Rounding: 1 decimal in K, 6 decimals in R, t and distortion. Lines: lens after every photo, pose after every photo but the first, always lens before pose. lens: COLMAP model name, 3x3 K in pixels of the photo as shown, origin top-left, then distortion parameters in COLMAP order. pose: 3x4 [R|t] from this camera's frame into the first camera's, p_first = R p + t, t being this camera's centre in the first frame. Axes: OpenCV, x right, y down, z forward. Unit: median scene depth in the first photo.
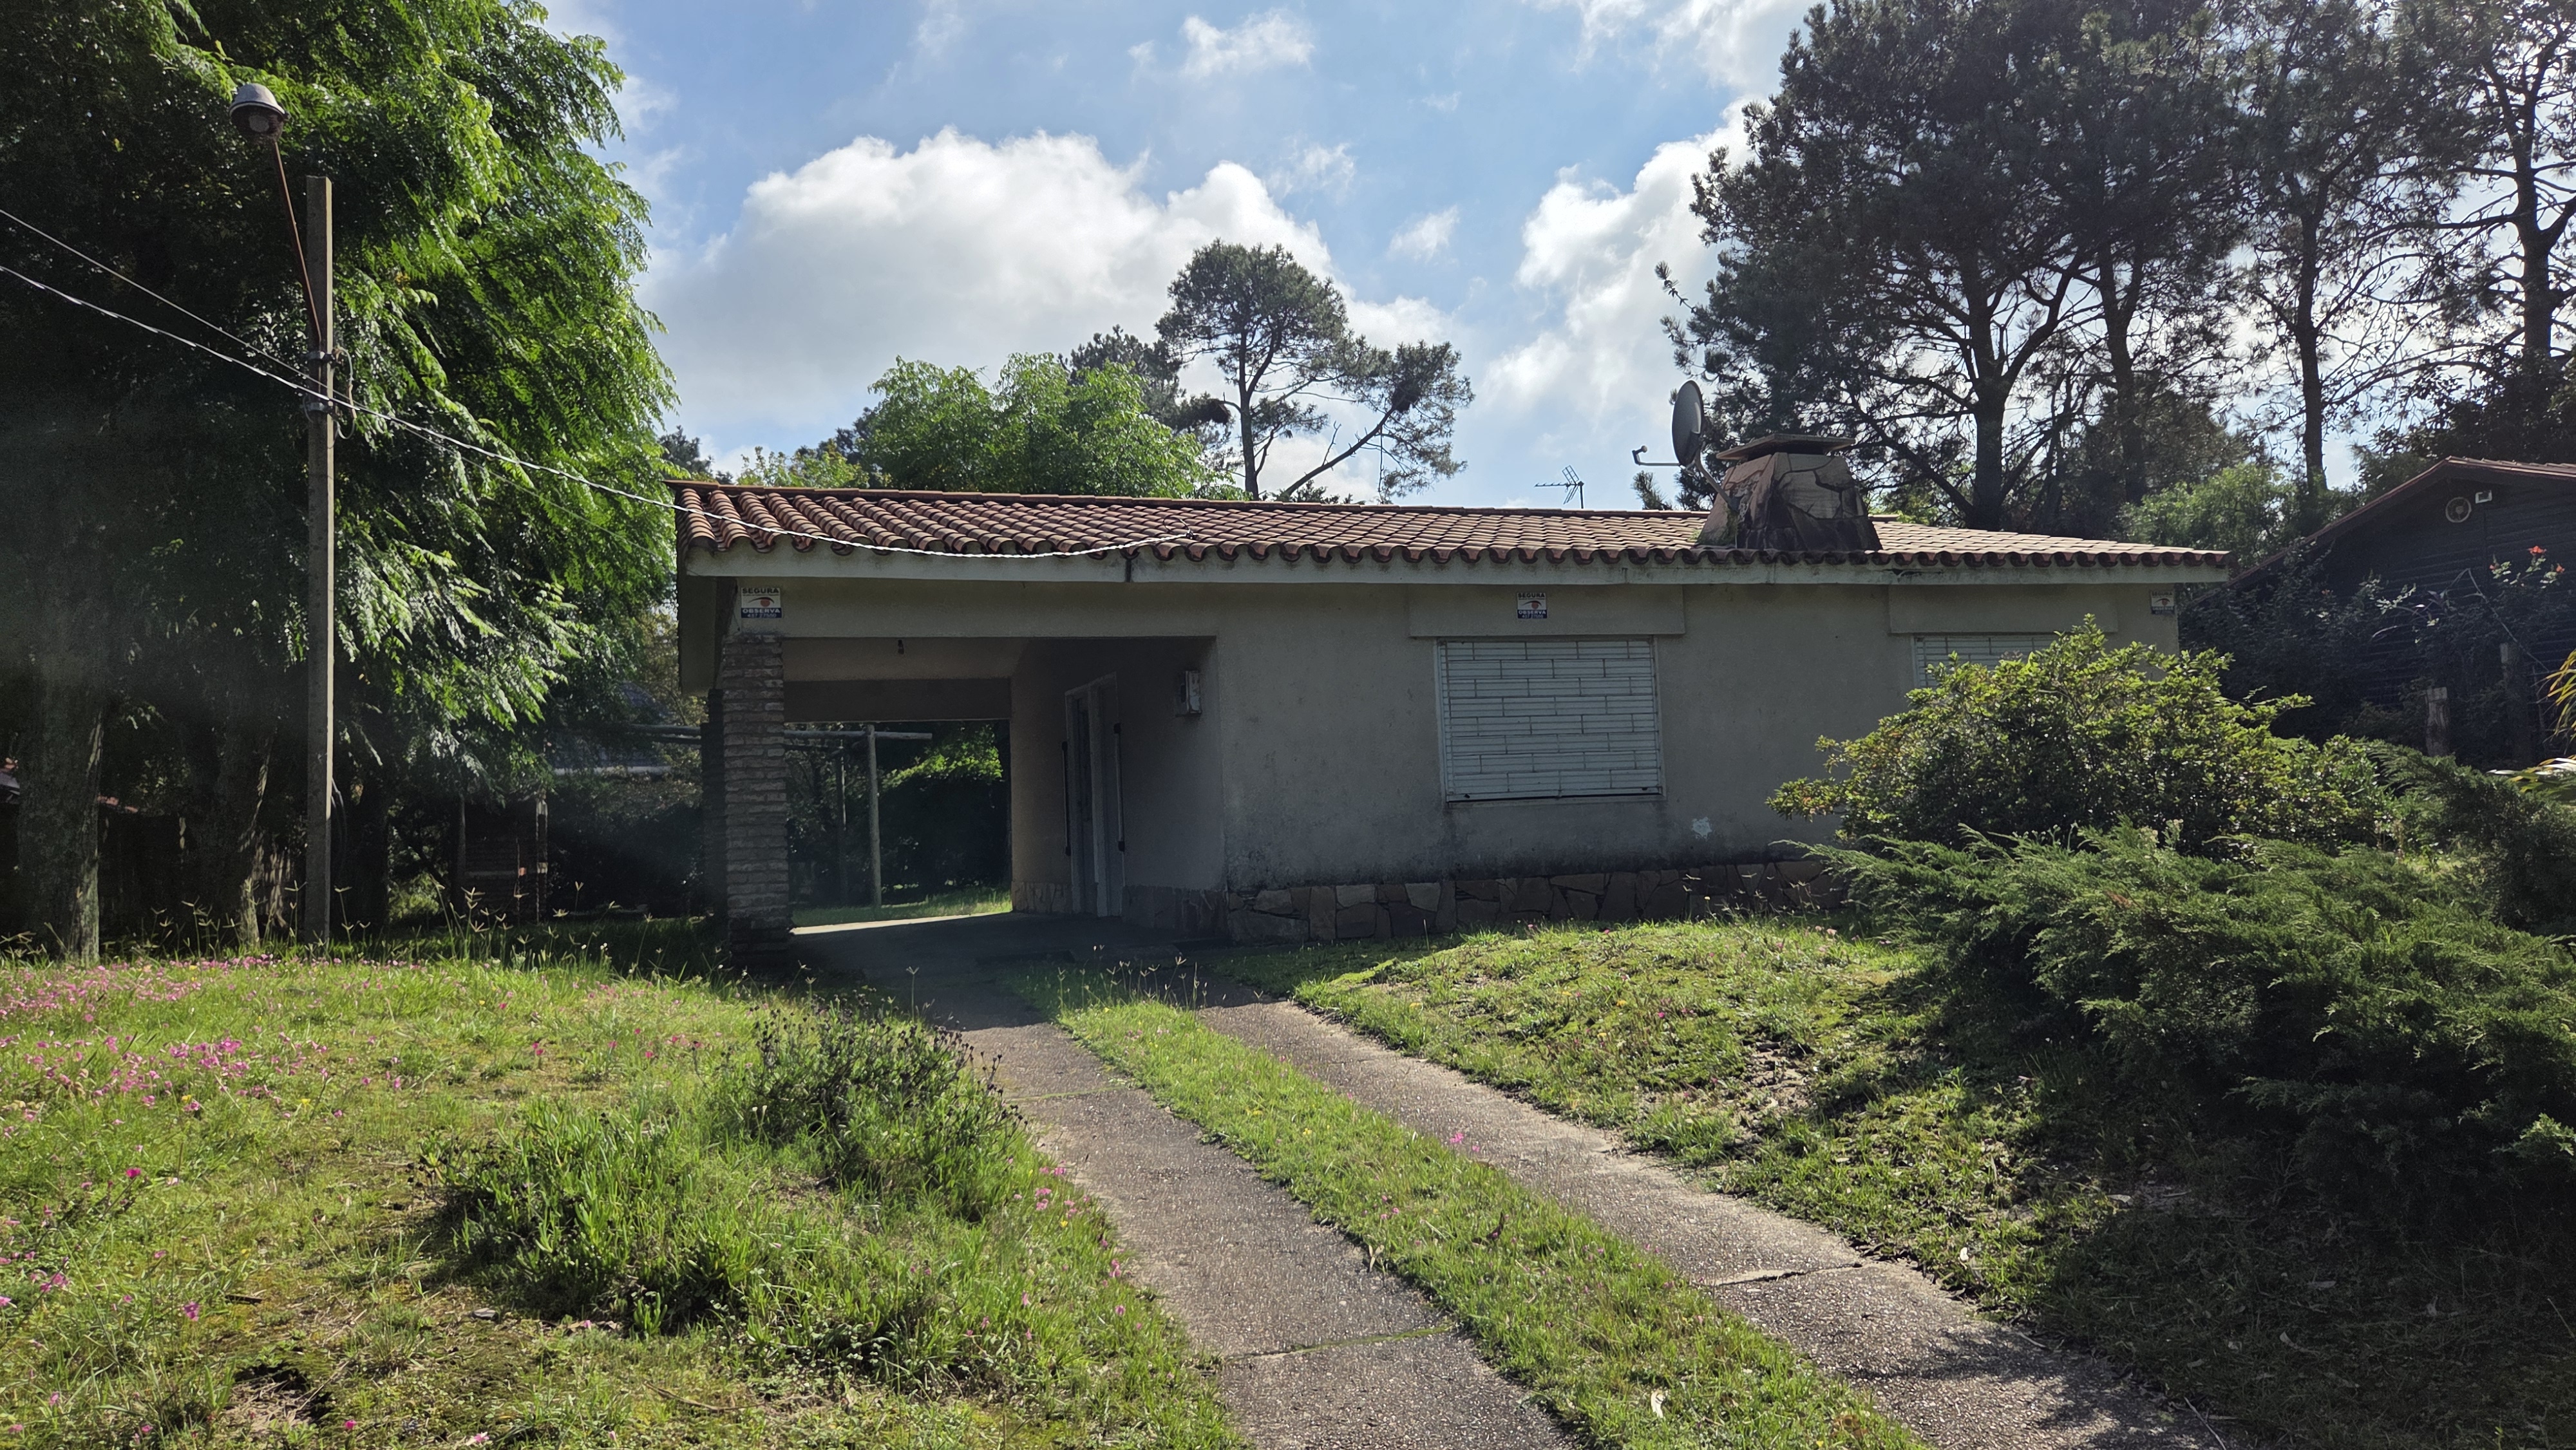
lens RADIAL K [[1699.0, 0, 1293.4], [0, 1699.0, 725.7], [0, 0, 1]] dist [0.047924, -0.008176]
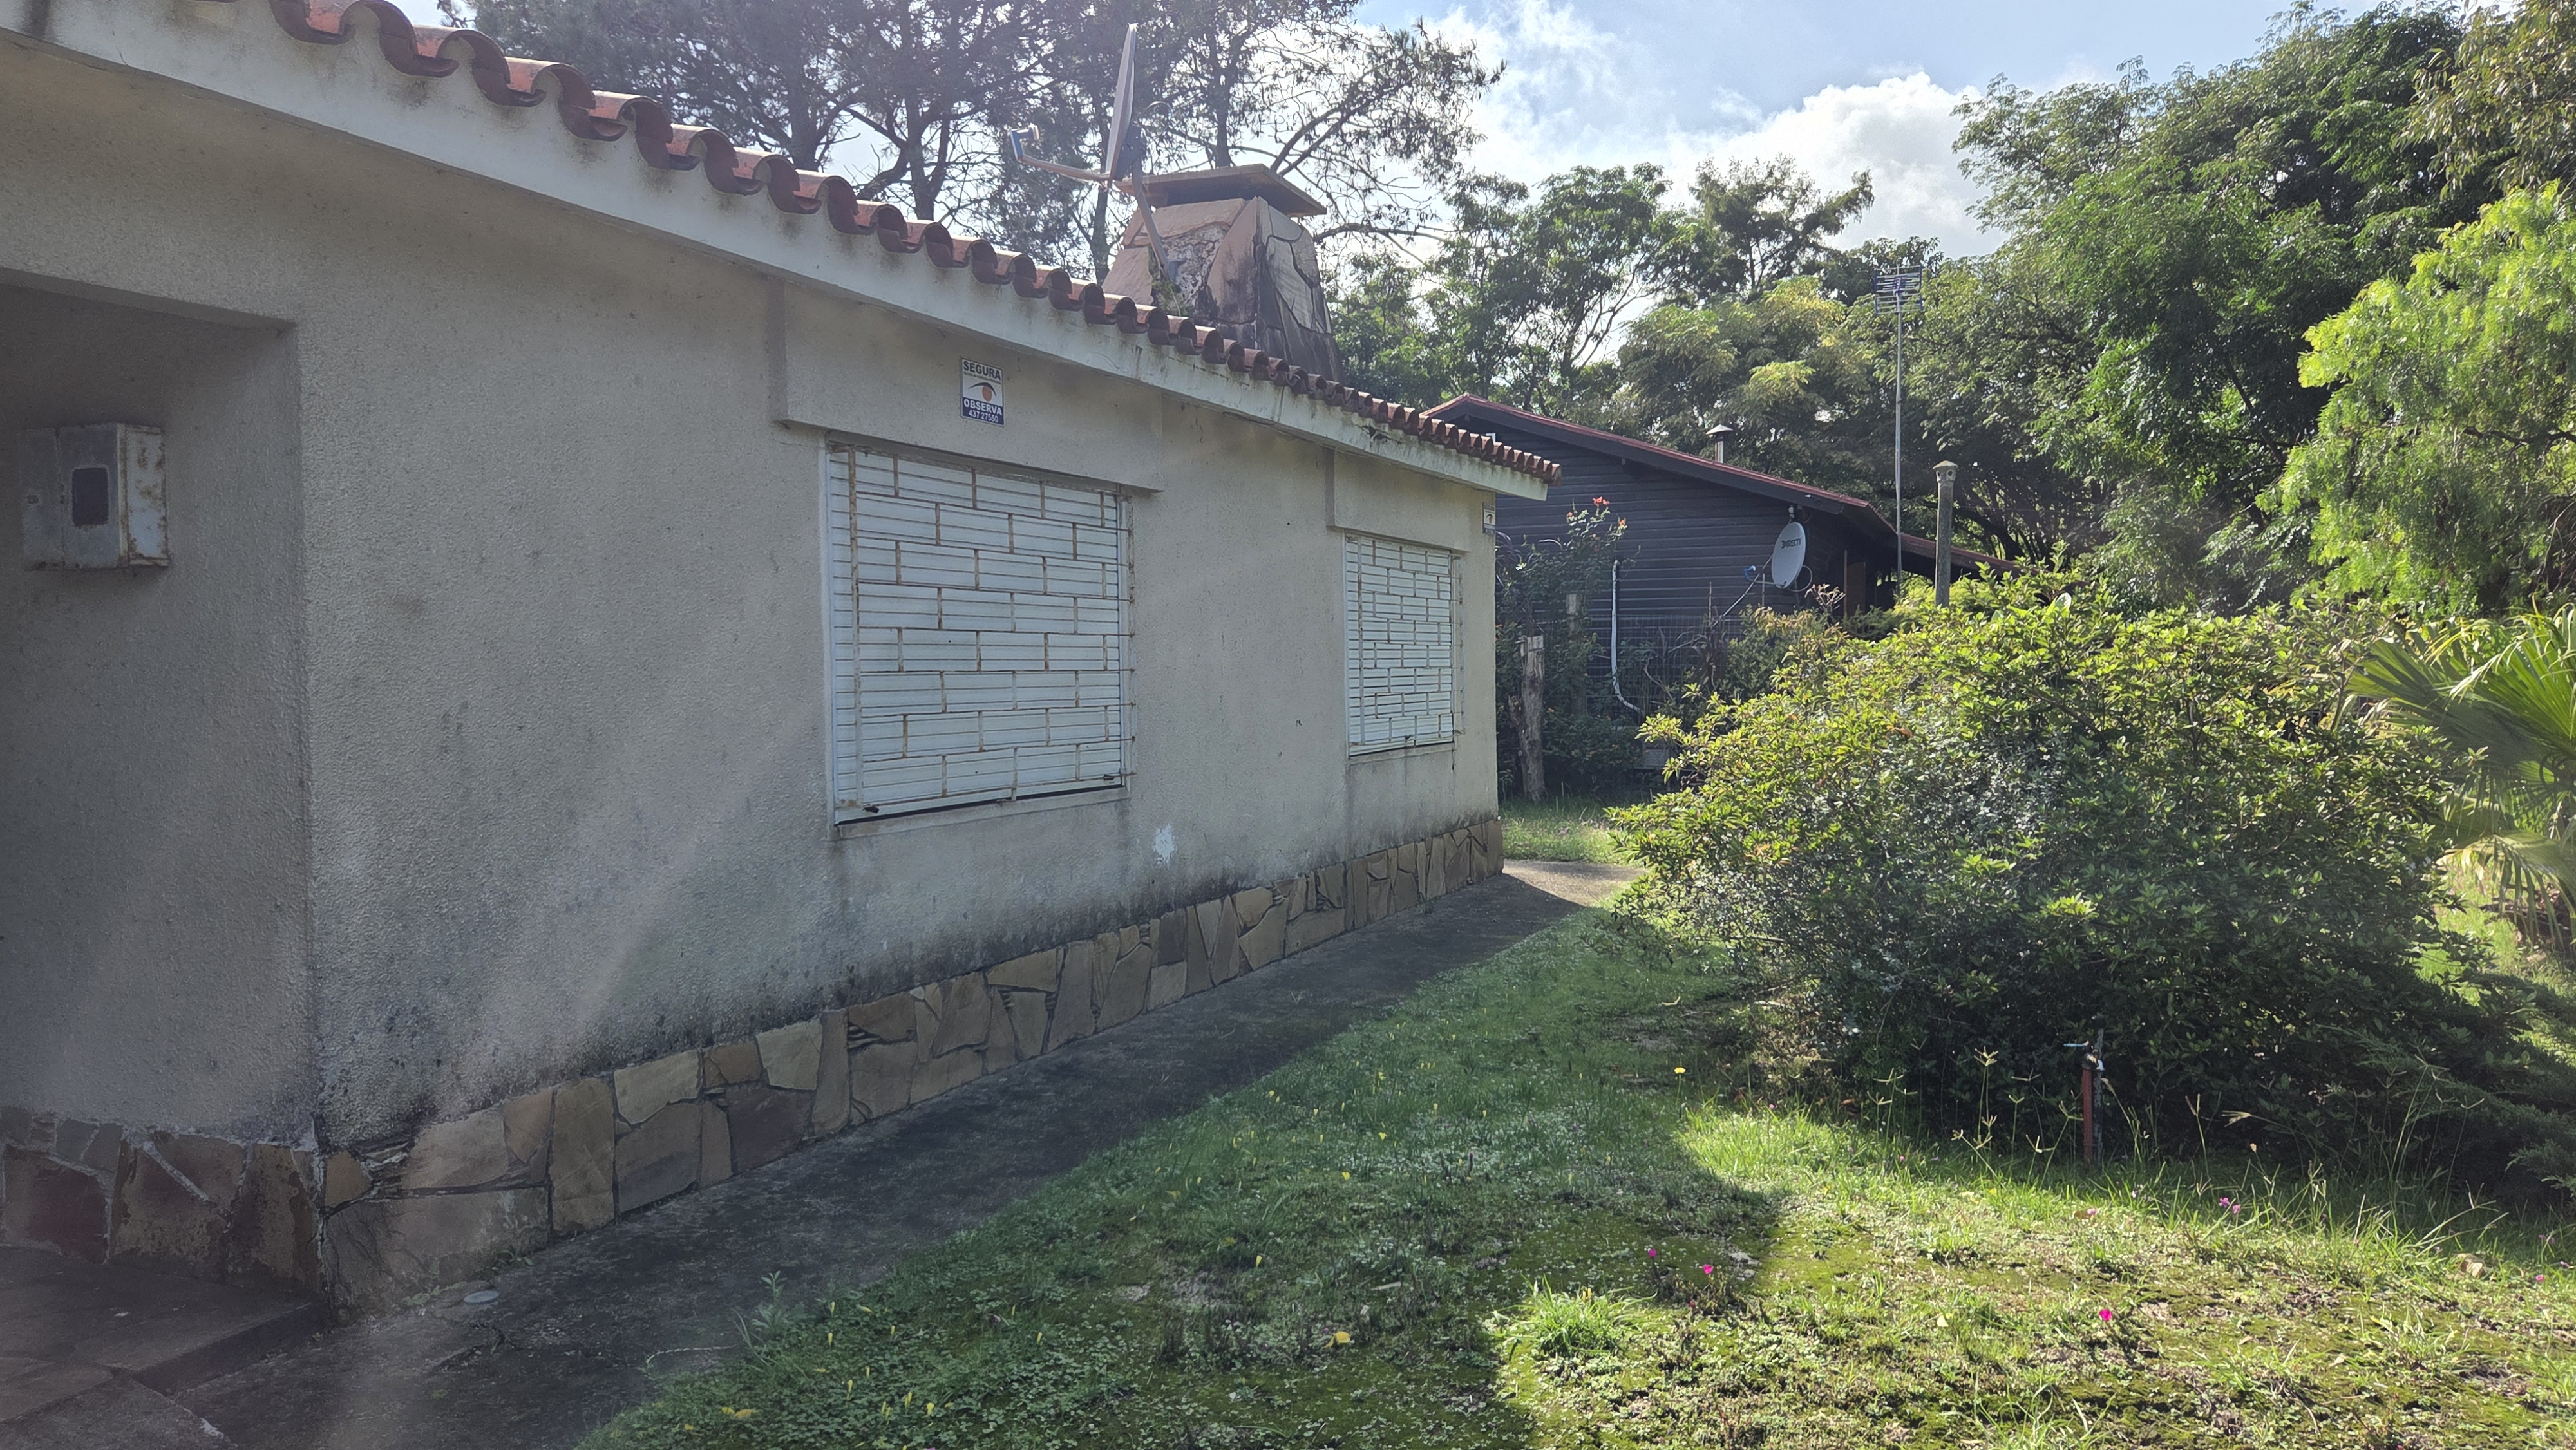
lens RADIAL K [[1699.0, 0, 1287.1], [0, 1699.0, 709.5], [0, 0, 1]] dist [0.047924, -0.008176]
pose [[0.713993, 0.023002, 0.699775, -0.126409], [-0.064444, 0.997377, 0.032970, -0.004972], [-0.697180, -0.068636, 0.713603, 0.613385]]
